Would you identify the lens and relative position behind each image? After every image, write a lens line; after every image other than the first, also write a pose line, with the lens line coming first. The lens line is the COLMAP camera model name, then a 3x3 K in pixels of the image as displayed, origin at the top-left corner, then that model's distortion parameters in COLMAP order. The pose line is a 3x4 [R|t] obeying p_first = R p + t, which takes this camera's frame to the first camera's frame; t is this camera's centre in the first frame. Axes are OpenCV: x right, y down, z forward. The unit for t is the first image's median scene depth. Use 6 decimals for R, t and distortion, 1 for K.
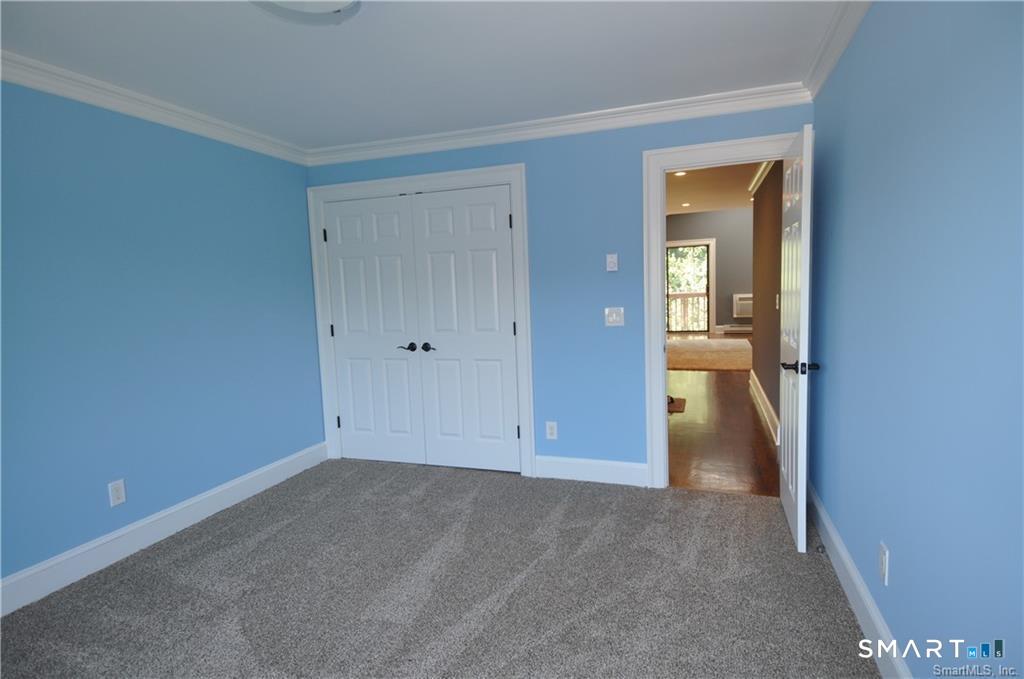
lens RADIAL K [[543.3, 0, 512.0], [0, 543.3, 339.5], [0, 0, 1]] dist [0.043291, -0.048837]
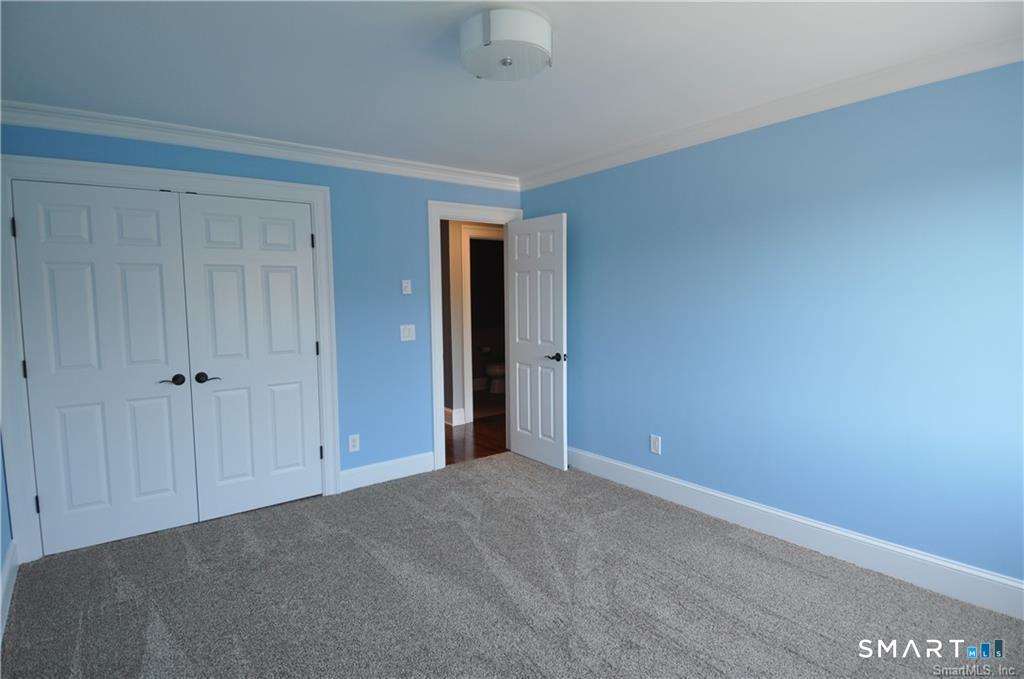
lens RADIAL K [[543.3, 0, 512.0], [0, 543.3, 339.5], [0, 0, 1]] dist [0.043291, -0.048837]
pose [[0.547584, -0.038757, 0.835852, -0.670654], [0.076057, 0.997097, -0.003592, -0.005622], [-0.833287, 0.065539, 0.548943, 0.161881]]
